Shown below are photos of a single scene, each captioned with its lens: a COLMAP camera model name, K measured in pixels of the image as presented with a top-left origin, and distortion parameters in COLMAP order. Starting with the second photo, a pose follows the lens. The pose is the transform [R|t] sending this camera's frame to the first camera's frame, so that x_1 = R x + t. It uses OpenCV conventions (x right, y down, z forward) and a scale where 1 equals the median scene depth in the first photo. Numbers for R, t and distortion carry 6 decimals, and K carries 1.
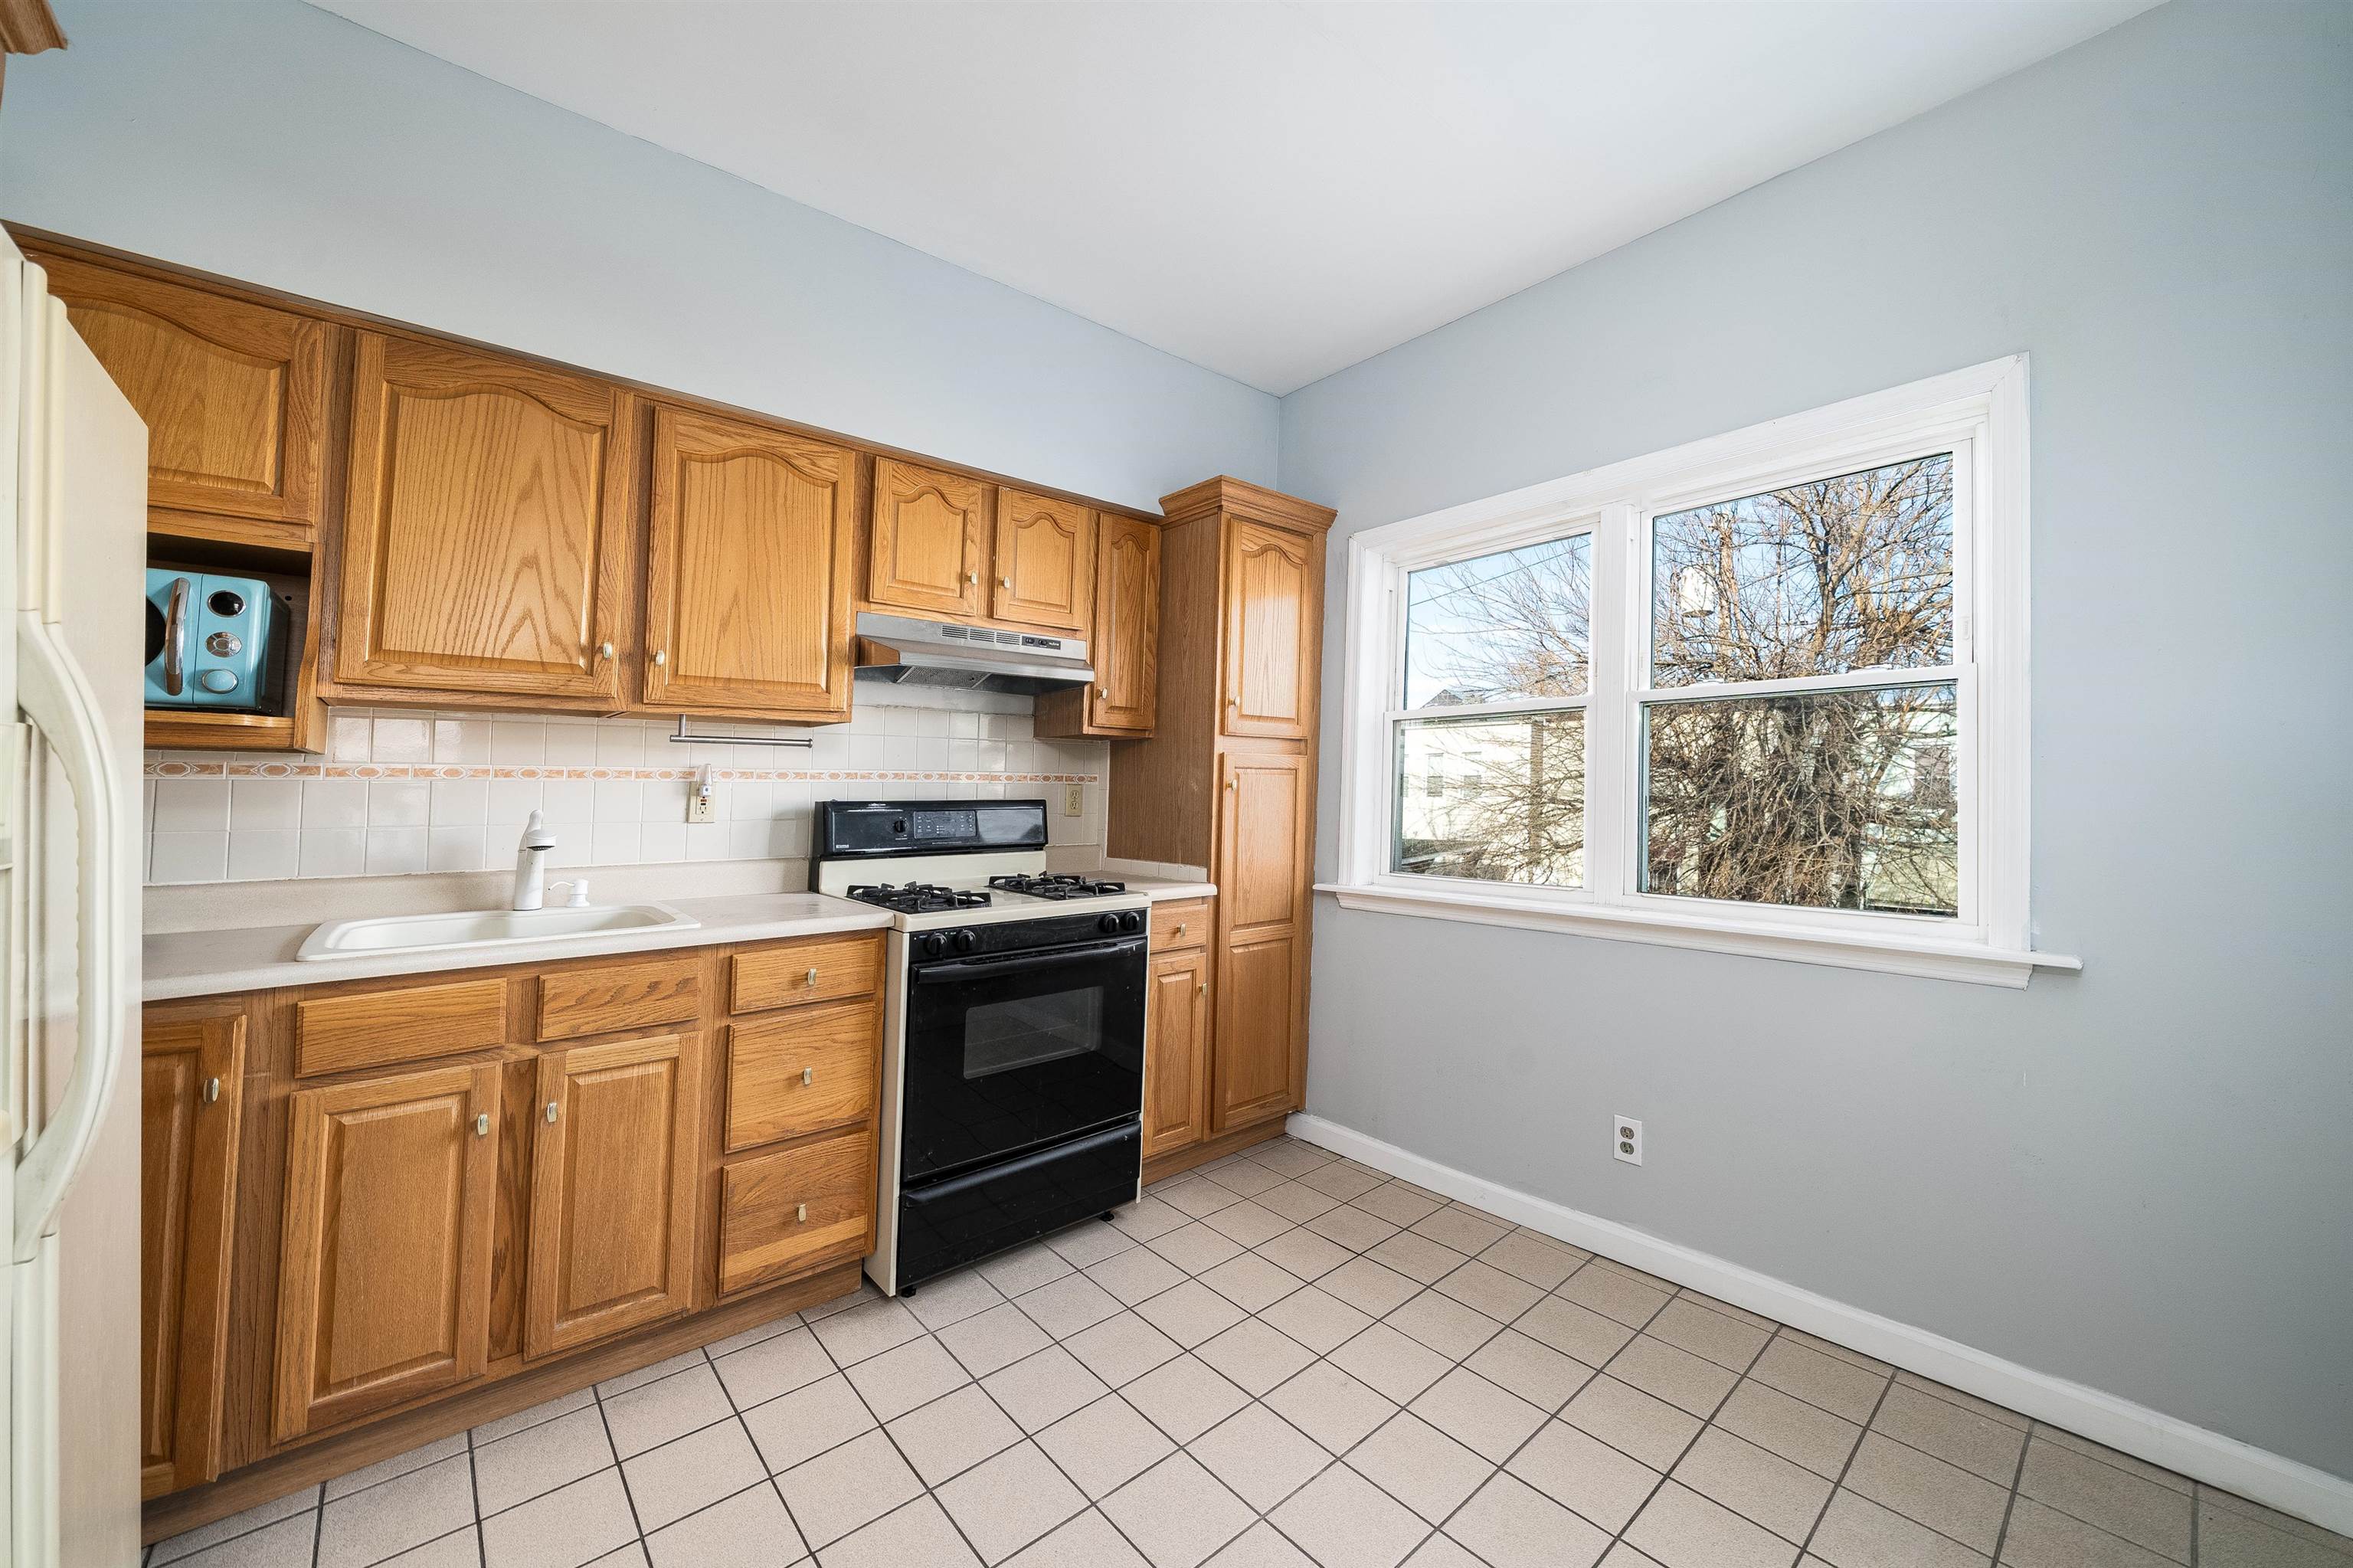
lens RADIAL K [[893.7, 0, 1169.0], [0, 893.7, 787.9], [0, 0, 1]] dist [0.015062, -0.000135]
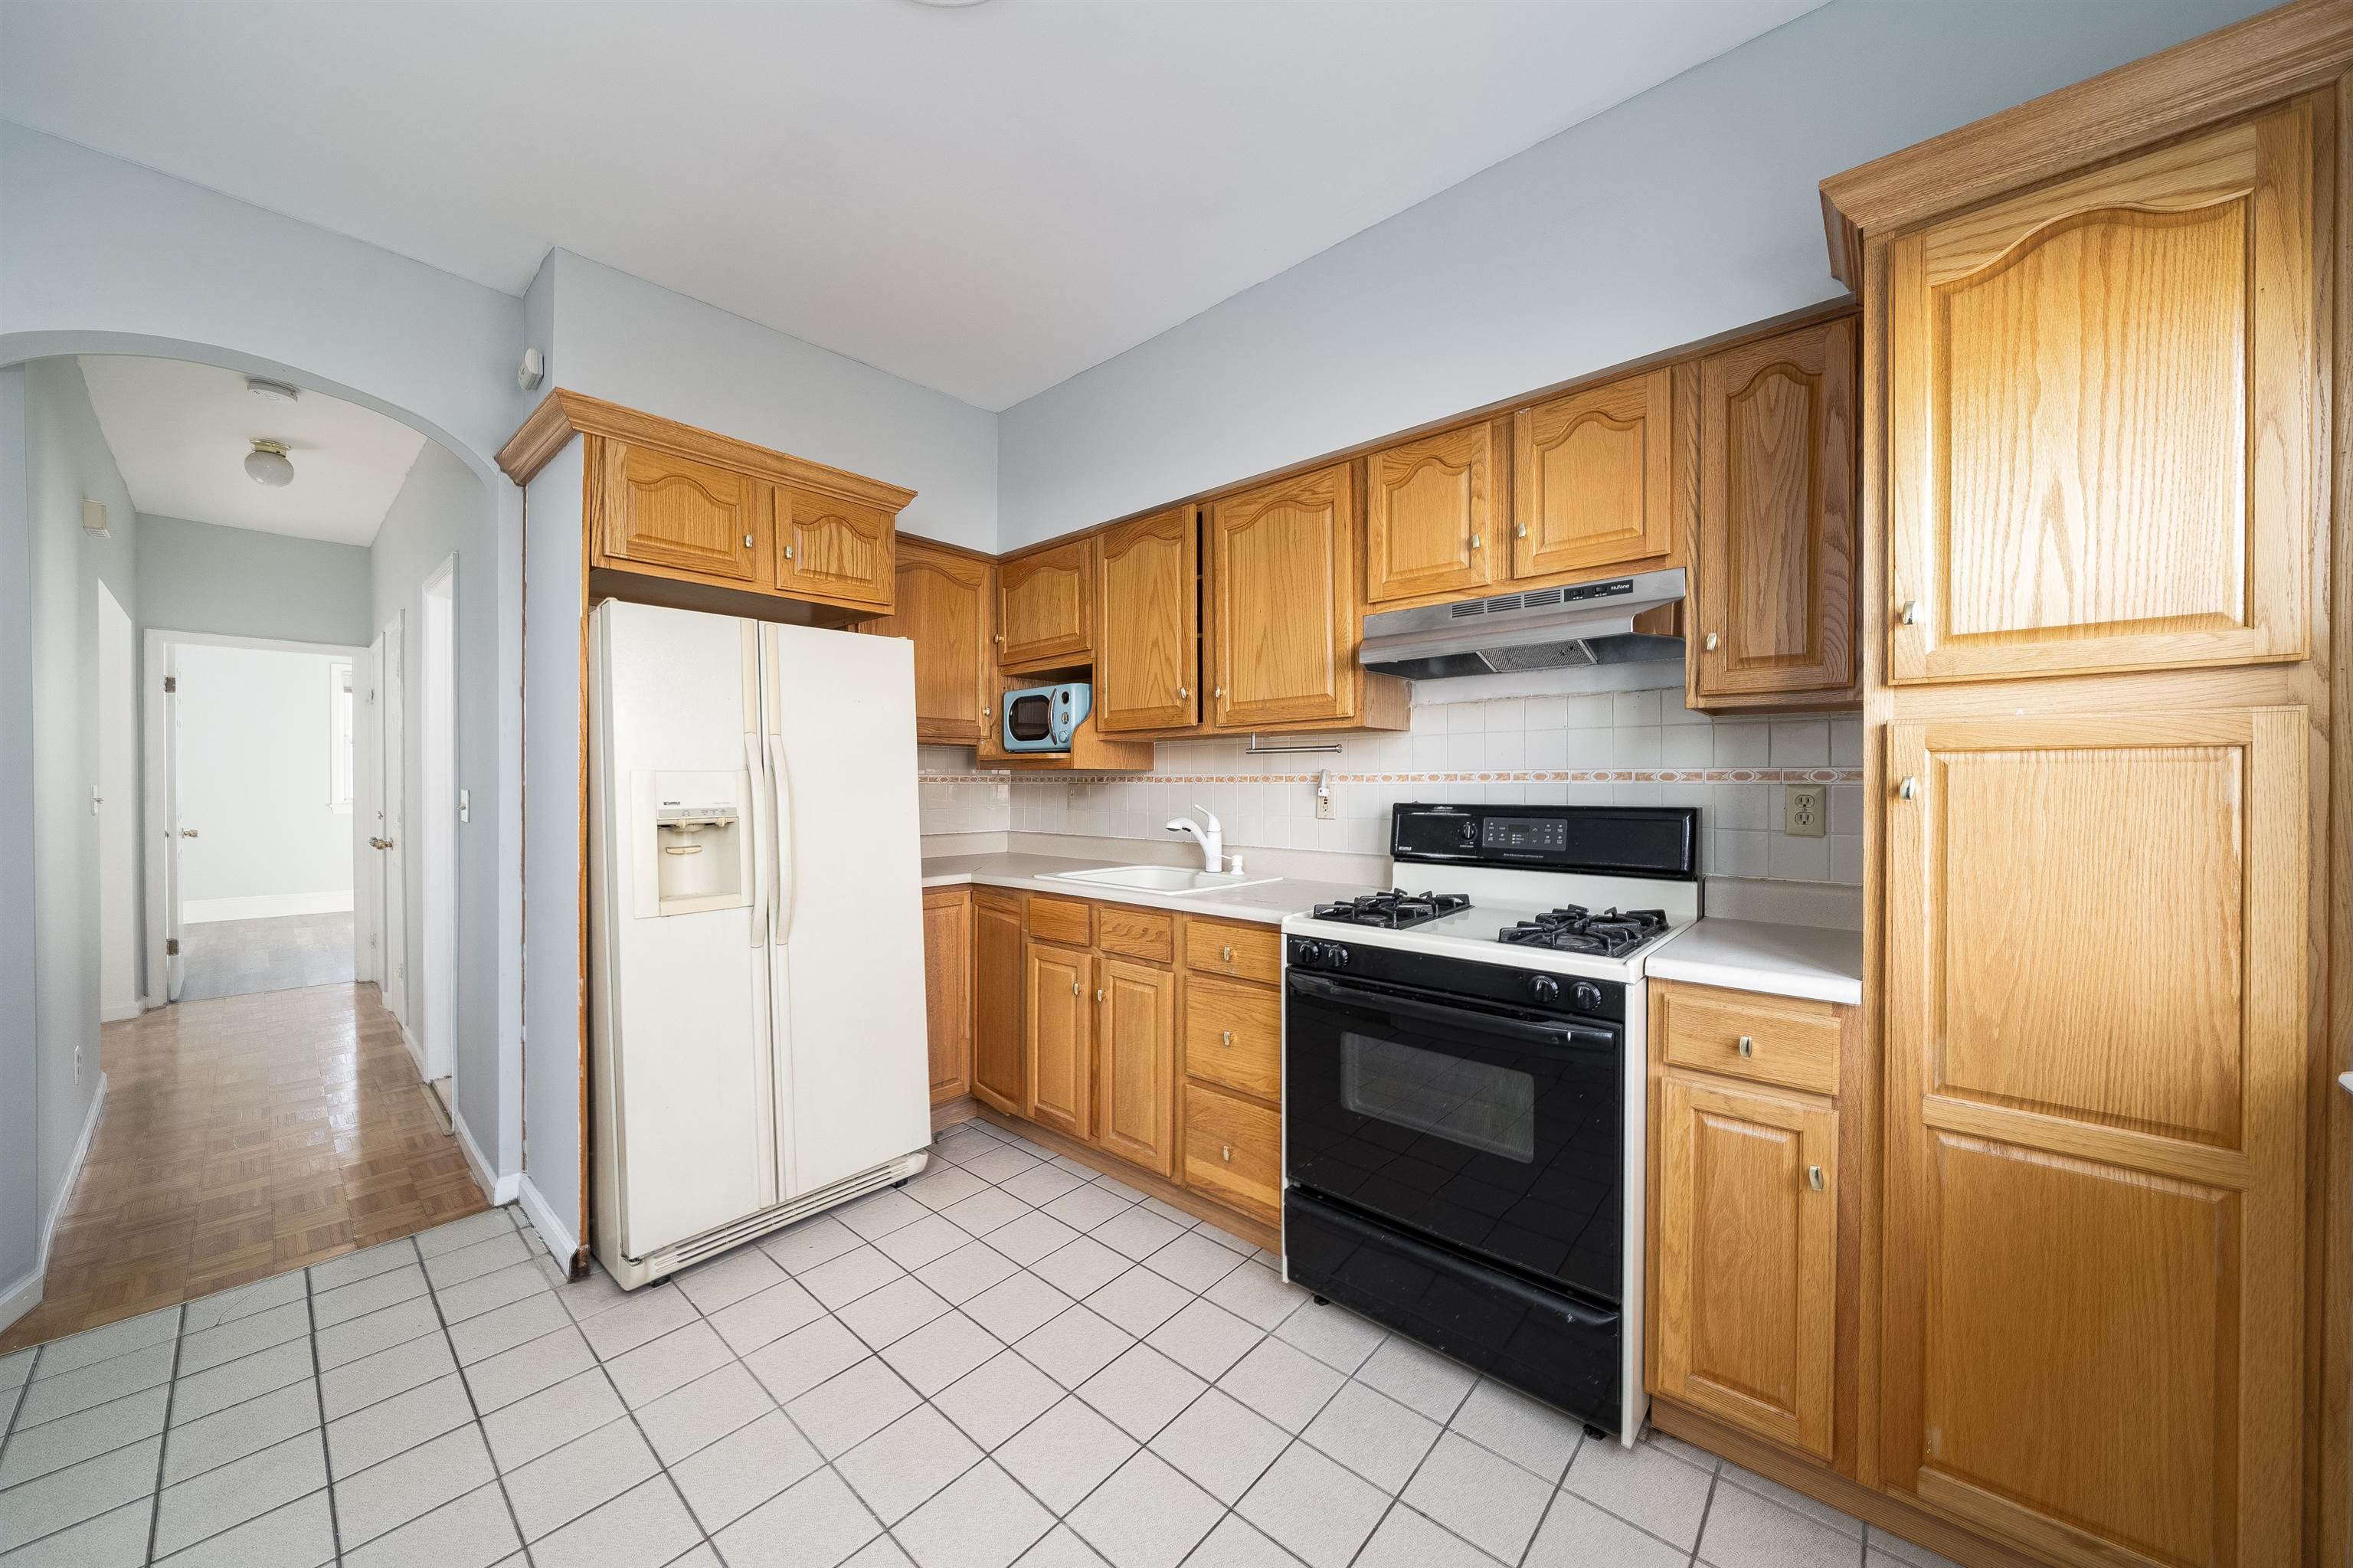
lens RADIAL K [[819.2, 0, 1173.5], [0, 819.2, 786.0], [0, 0, 1]] dist [-0.002640, -0.000264]
pose [[0.150477, 0.001565, -0.988612, 0.535525], [0.001272, 0.999998, 0.001776, -0.006933], [0.988613, -0.001525, 0.150475, 0.650859]]
